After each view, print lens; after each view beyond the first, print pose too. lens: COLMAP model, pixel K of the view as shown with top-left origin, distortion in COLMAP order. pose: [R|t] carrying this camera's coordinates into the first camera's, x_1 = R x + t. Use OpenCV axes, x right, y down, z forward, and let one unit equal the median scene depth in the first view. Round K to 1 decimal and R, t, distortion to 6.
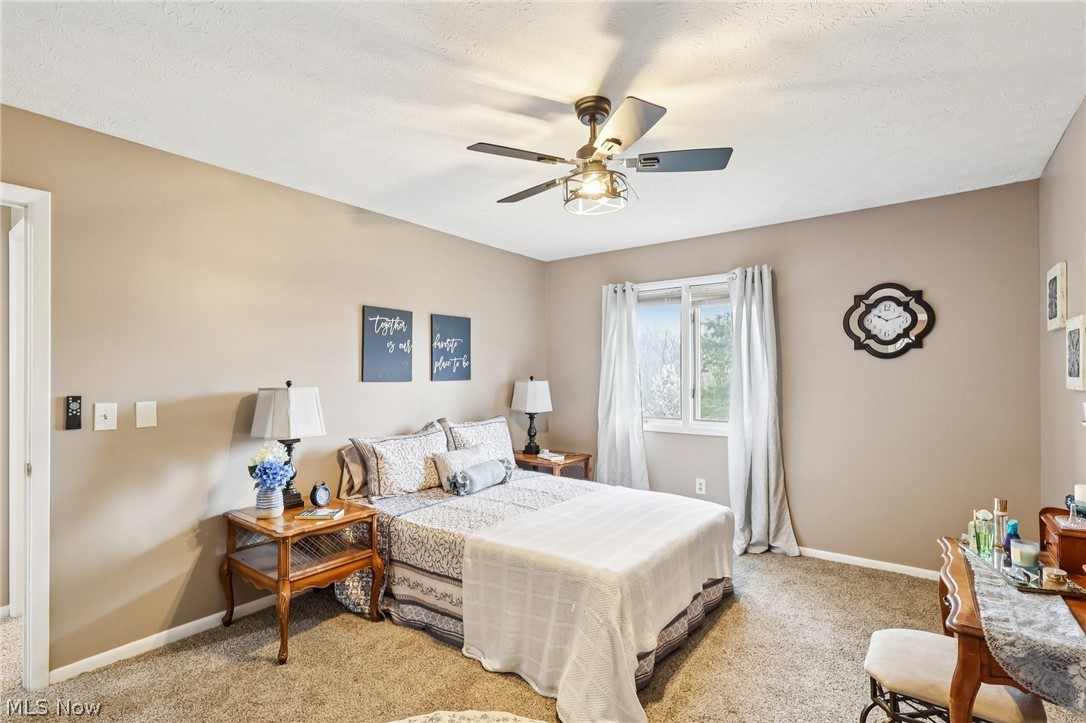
lens RADIAL K [[504.3, 0, 549.5], [0, 504.3, 367.0], [0, 0, 1]] dist [-0.000784, -0.001206]
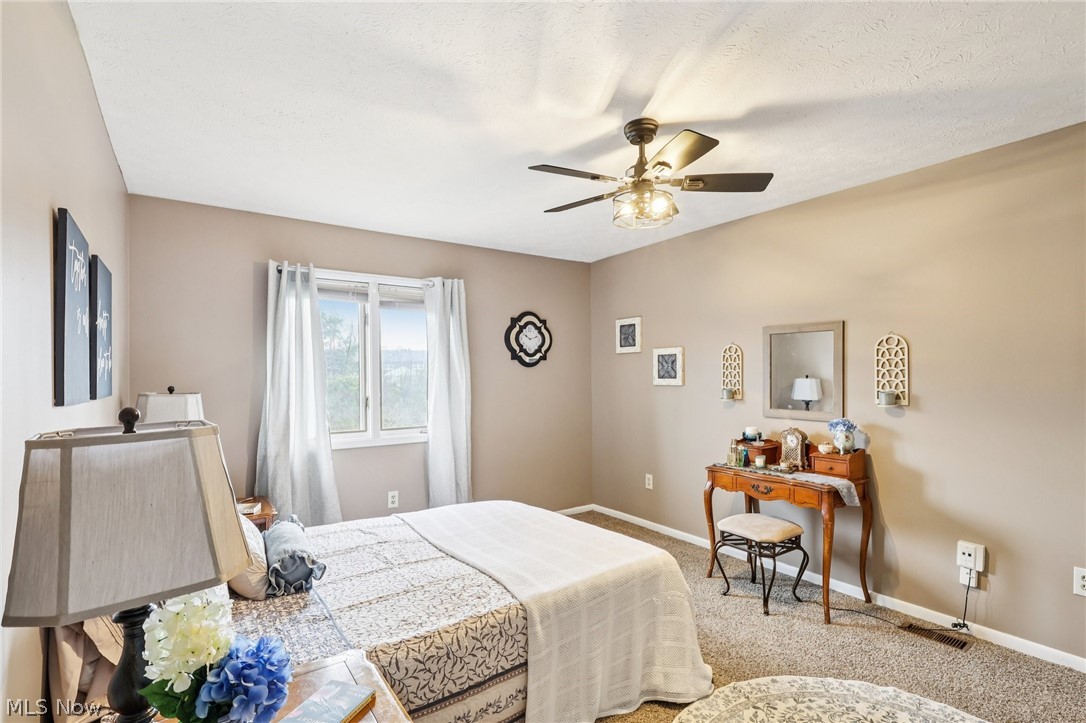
lens RADIAL K [[504.3, 0, 543.1], [0, 504.3, 374.3], [0, 0, 1]] dist [-0.000784, -0.001206]
pose [[0.321460, 0.000903, 0.946923, -0.606633], [-0.002593, 0.999997, -0.000073, 0.003131], [-0.946920, -0.002432, 0.321461, 0.523291]]
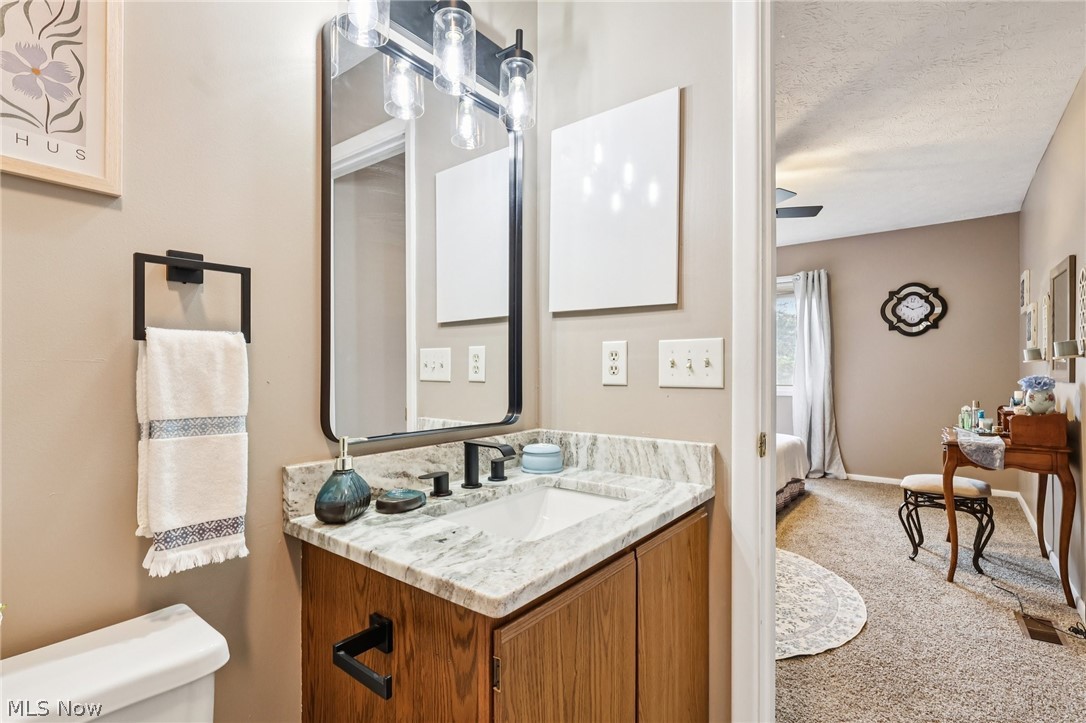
lens RADIAL K [[504.3, 0, 549.5], [0, 504.3, 365.9], [0, 0, 1]] dist [-0.000784, -0.001206]
pose [[0.999497, 0.004468, -0.031412, -0.298087], [-0.004357, 0.999984, 0.003612, 0.064733], [0.031428, -0.003473, 0.999500, -0.437067]]
